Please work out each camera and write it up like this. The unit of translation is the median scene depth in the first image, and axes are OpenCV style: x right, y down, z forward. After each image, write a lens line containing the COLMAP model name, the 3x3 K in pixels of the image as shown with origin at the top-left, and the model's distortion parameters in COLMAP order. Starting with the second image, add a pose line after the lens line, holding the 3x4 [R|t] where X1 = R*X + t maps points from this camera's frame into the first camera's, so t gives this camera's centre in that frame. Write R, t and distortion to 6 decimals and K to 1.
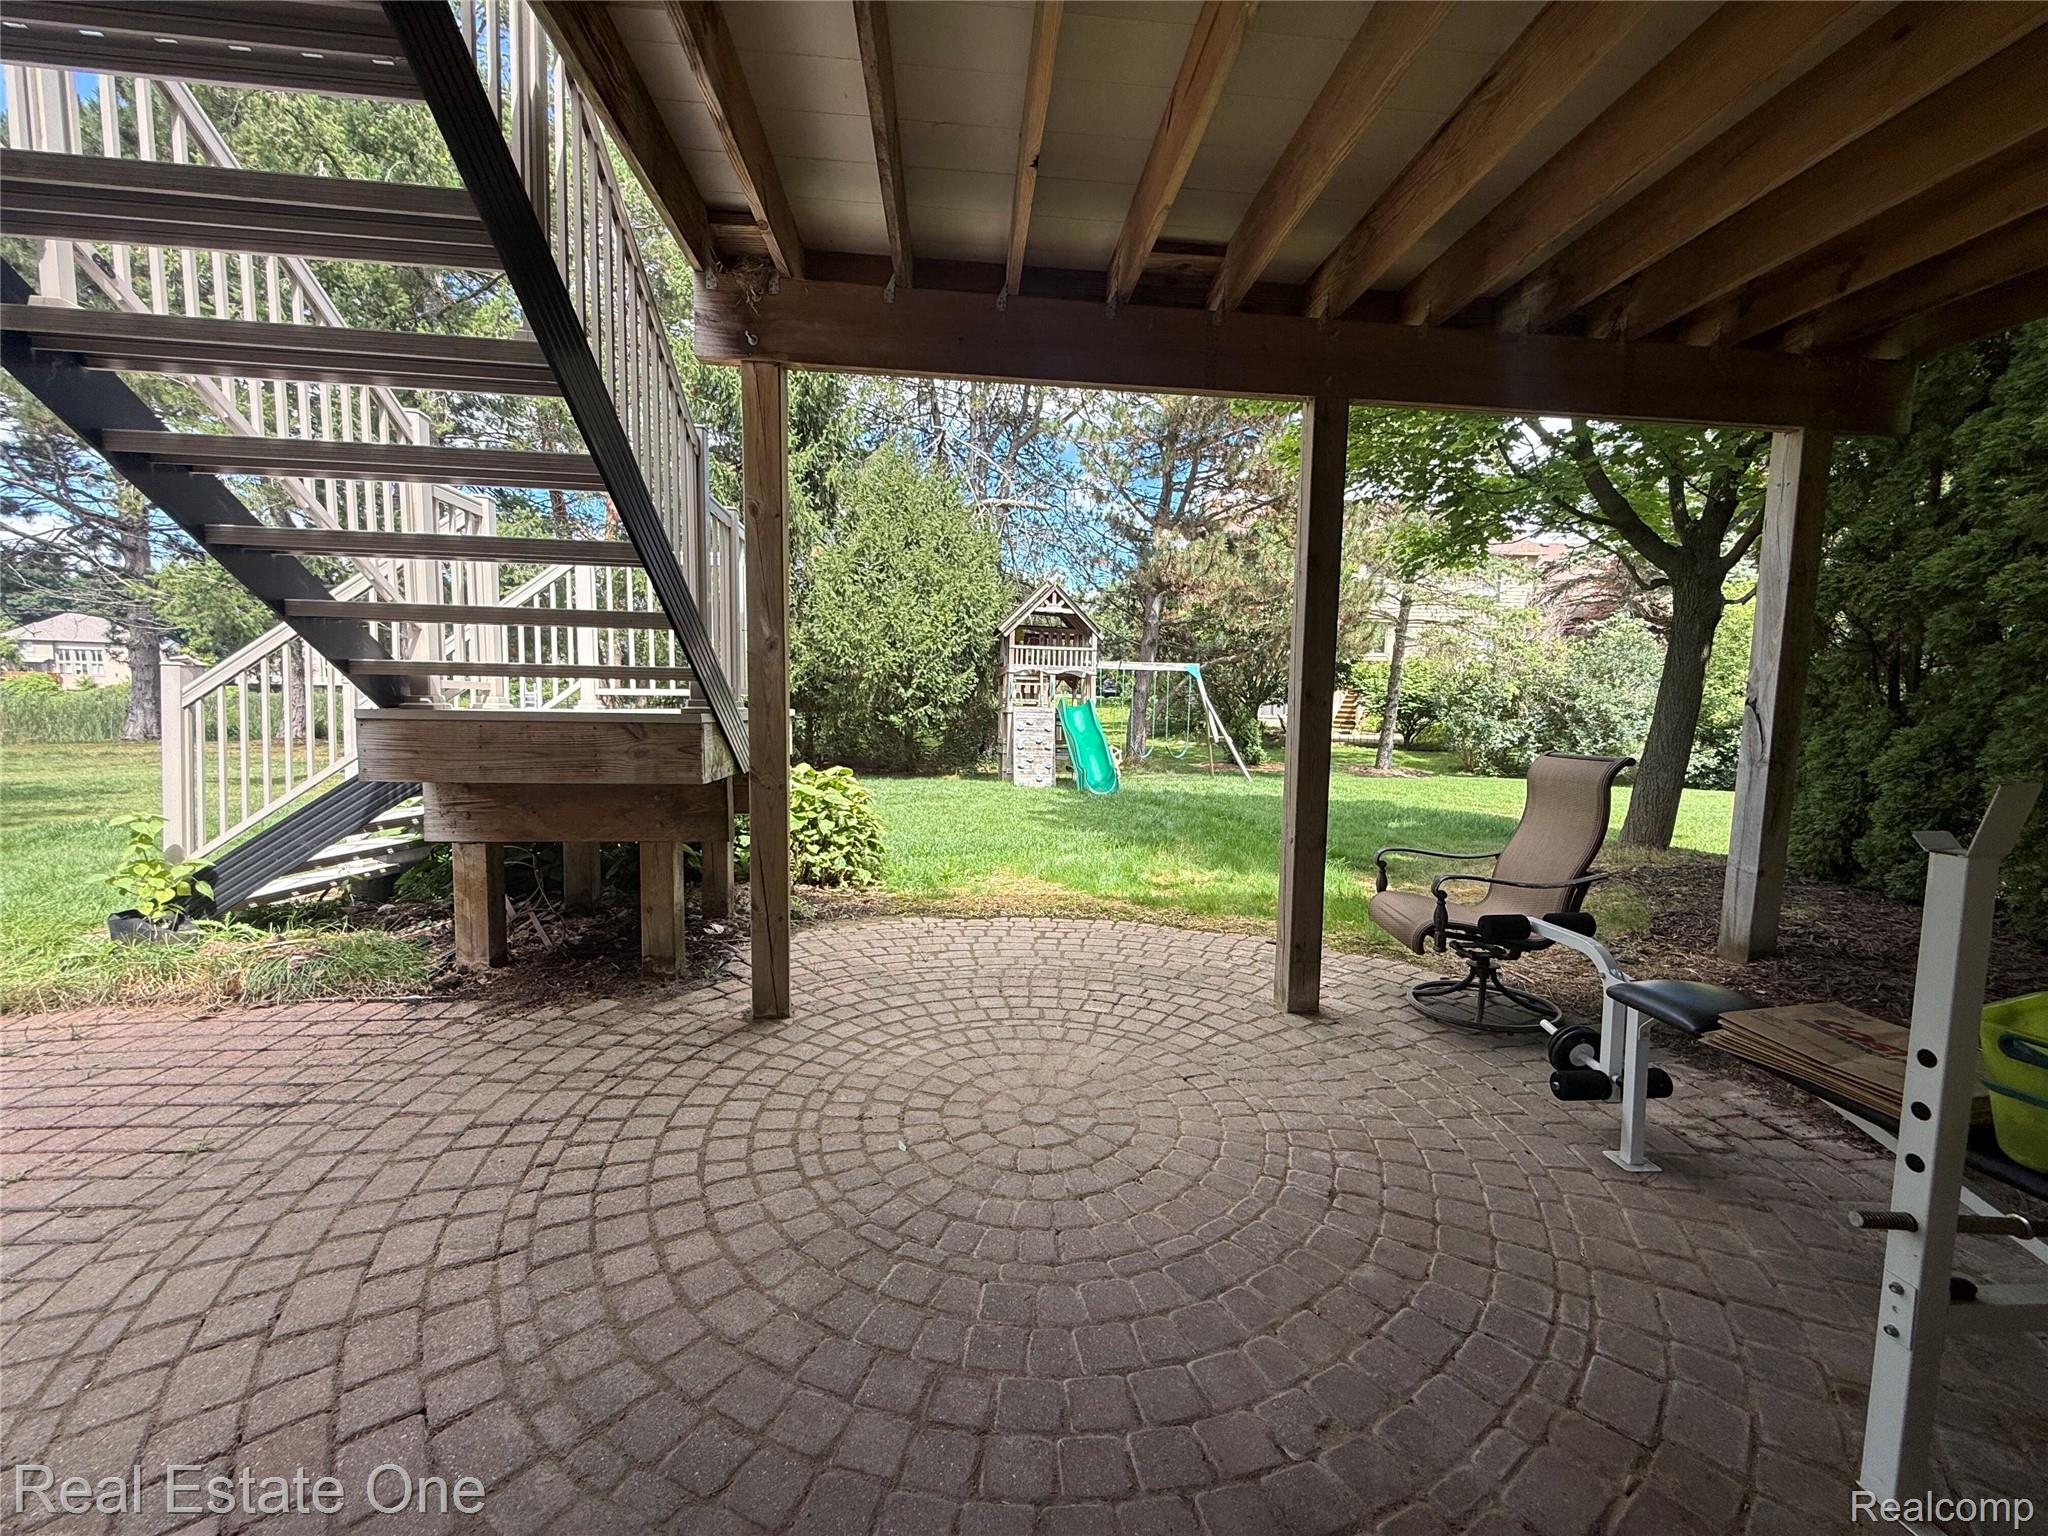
lens RADIAL K [[817.9, 0, 1025.7], [0, 817.9, 770.5], [0, 0, 1]] dist [0.000152, -0.000770]
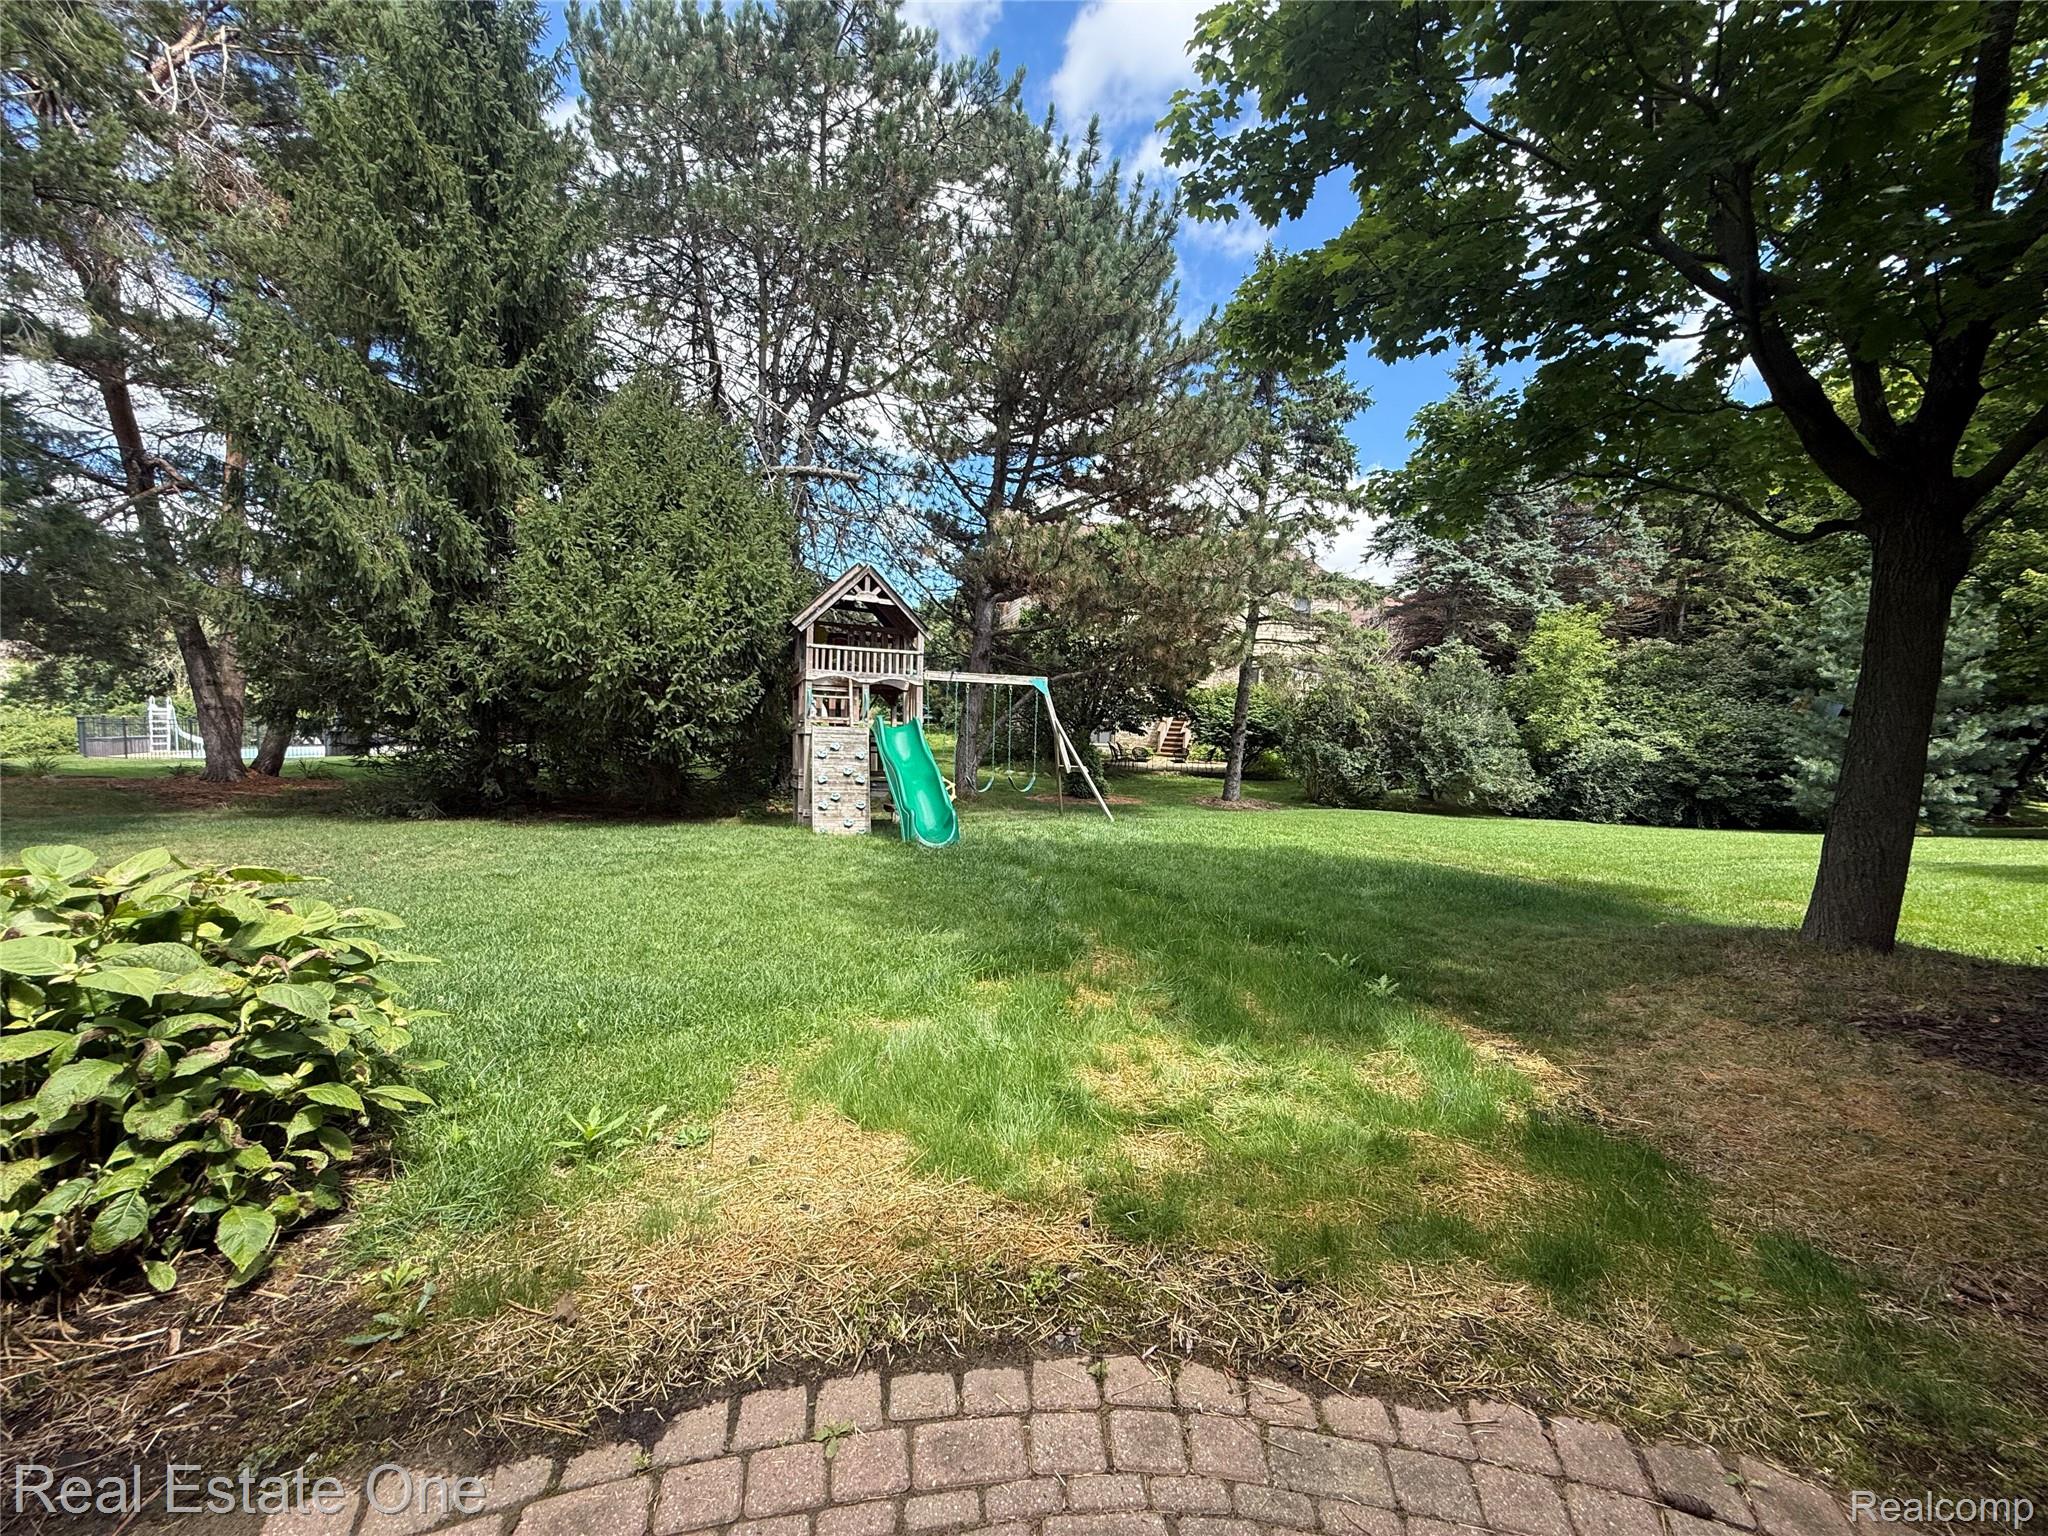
lens RADIAL K [[817.9, 0, 1025.7], [0, 817.9, 770.5], [0, 0, 1]] dist [0.000152, -0.000770]
pose [[0.973795, -0.003038, 0.227407, 0.004643], [0.010986, 0.999372, -0.033694, -0.010113], [-0.227162, 0.035310, 0.973217, 0.222882]]
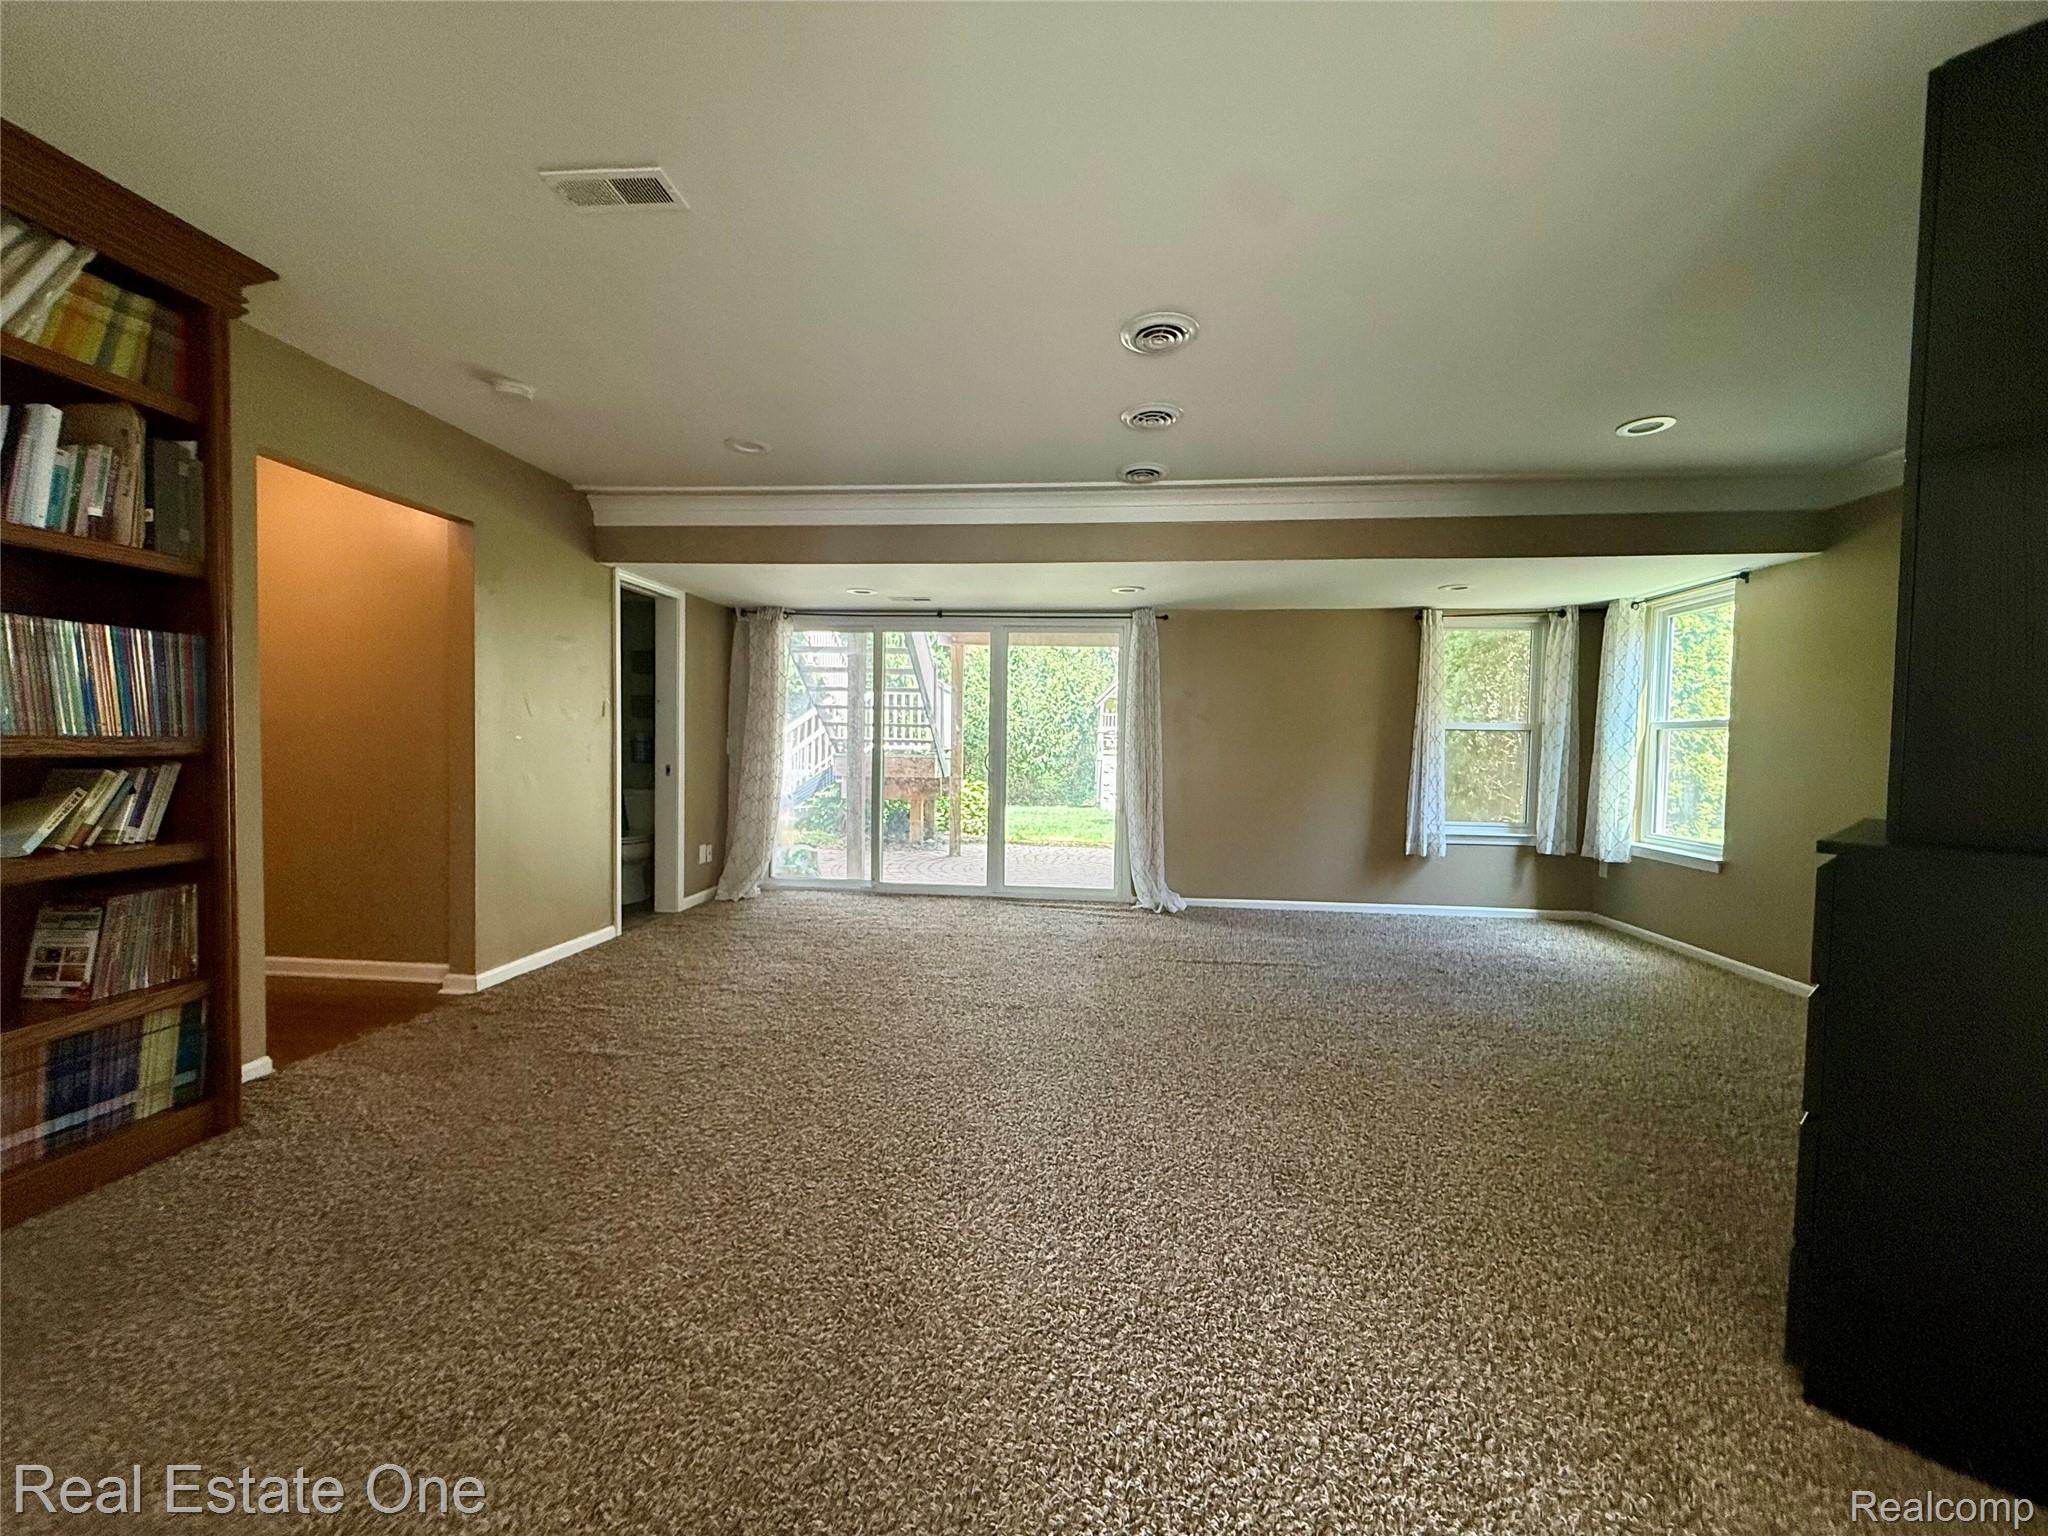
lens RADIAL K [[817.9, 0, 1025.7], [0, 817.9, 770.5], [0, 0, 1]] dist [0.000152, -0.000770]
pose [[0.984088, 0.000629, -0.177683, 0.100377], [-0.011509, 0.998120, -0.060206, 0.032686], [0.177311, 0.061293, 0.982244, -0.402959]]
